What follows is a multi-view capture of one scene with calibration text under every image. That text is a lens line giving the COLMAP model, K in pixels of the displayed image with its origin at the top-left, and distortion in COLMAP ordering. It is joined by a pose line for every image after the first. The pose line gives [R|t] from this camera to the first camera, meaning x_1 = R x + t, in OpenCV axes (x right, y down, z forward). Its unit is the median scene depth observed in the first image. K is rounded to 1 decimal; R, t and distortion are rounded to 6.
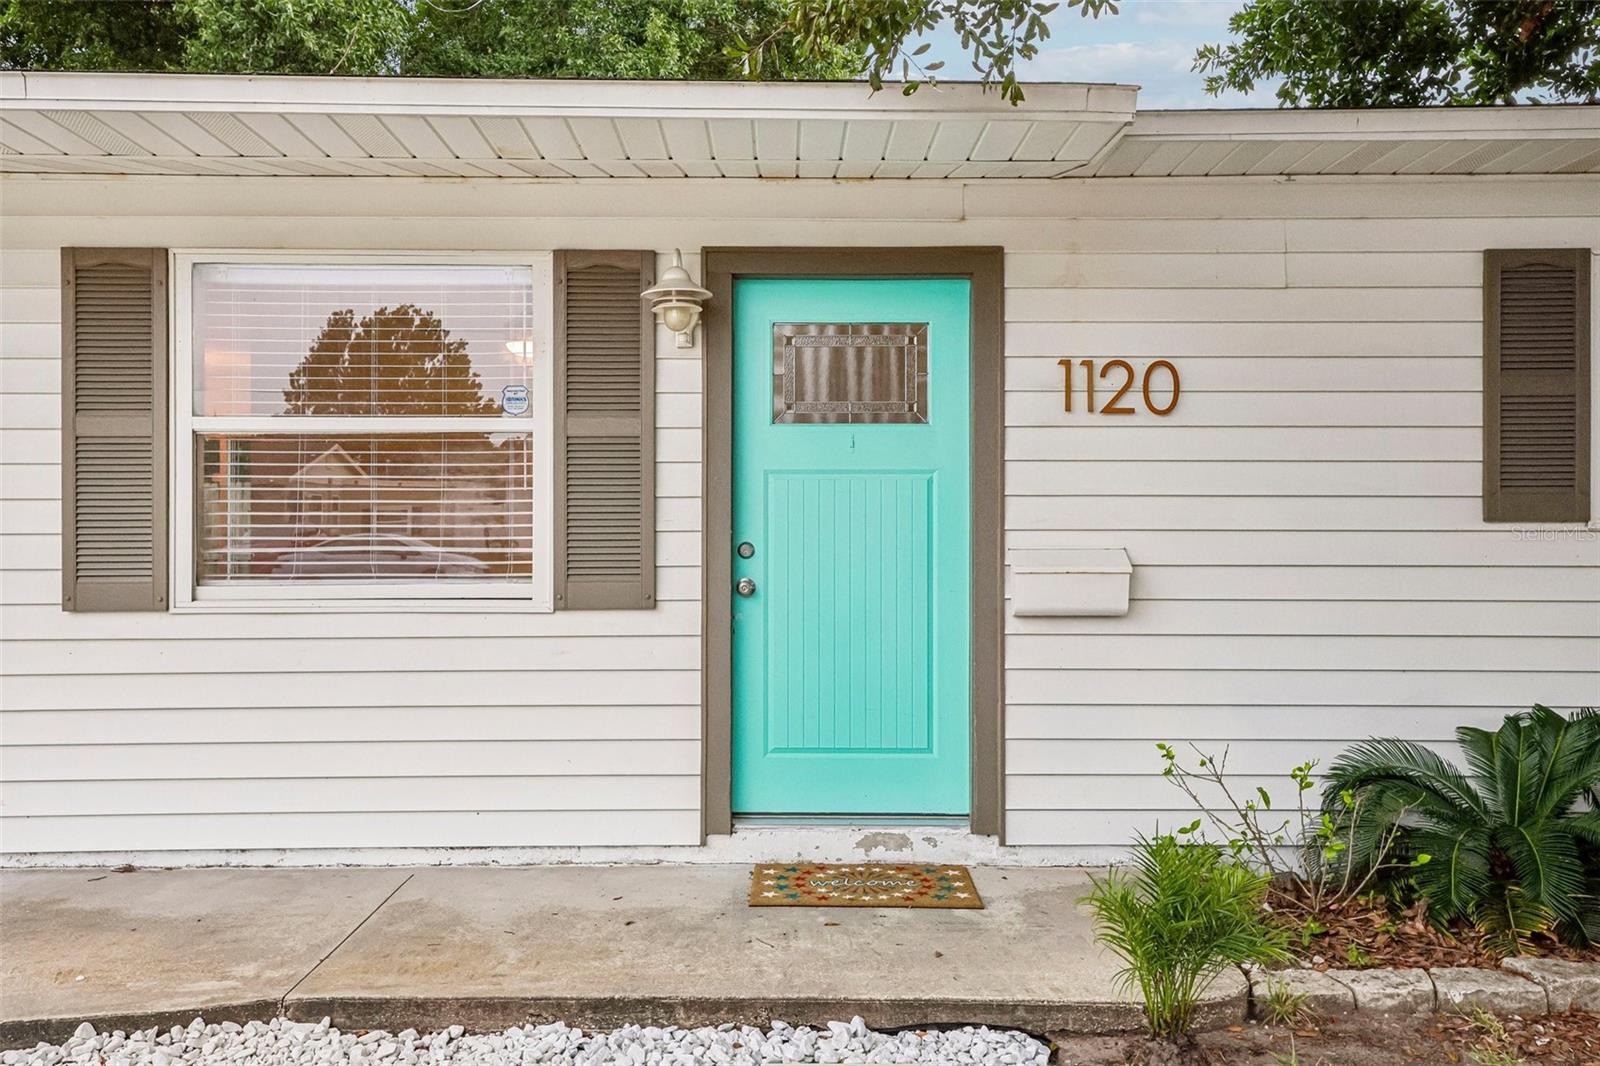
lens RADIAL K [[1340.0, 0, 790.0], [0, 1340.0, 525.0], [0, 0, 1]] dist [0.062513, 0.006123]
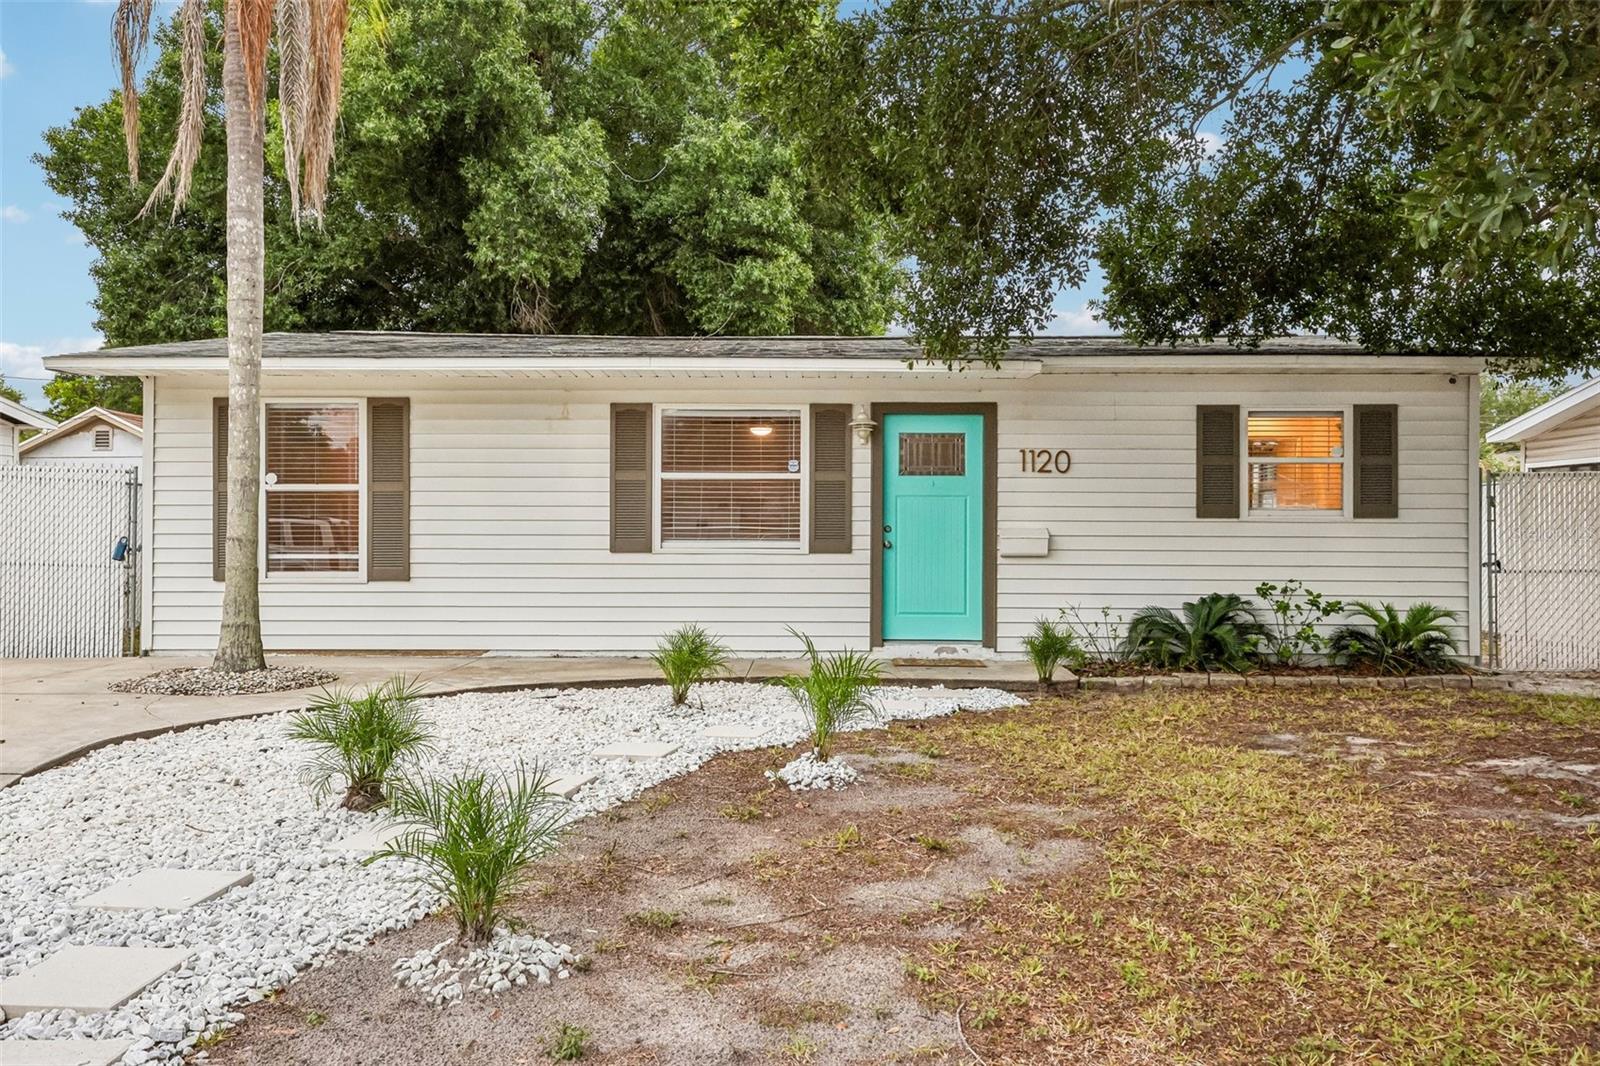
lens RADIAL K [[1340.0, 0, 805.9], [0, 1340.0, 529.8], [0, 0, 1]] dist [0.062513, 0.006123]
pose [[0.999976, 0.004285, -0.005454, -0.167800], [-0.004296, 0.999989, -0.001965, 0.026175], [0.005446, 0.001988, 0.999983, -1.391889]]
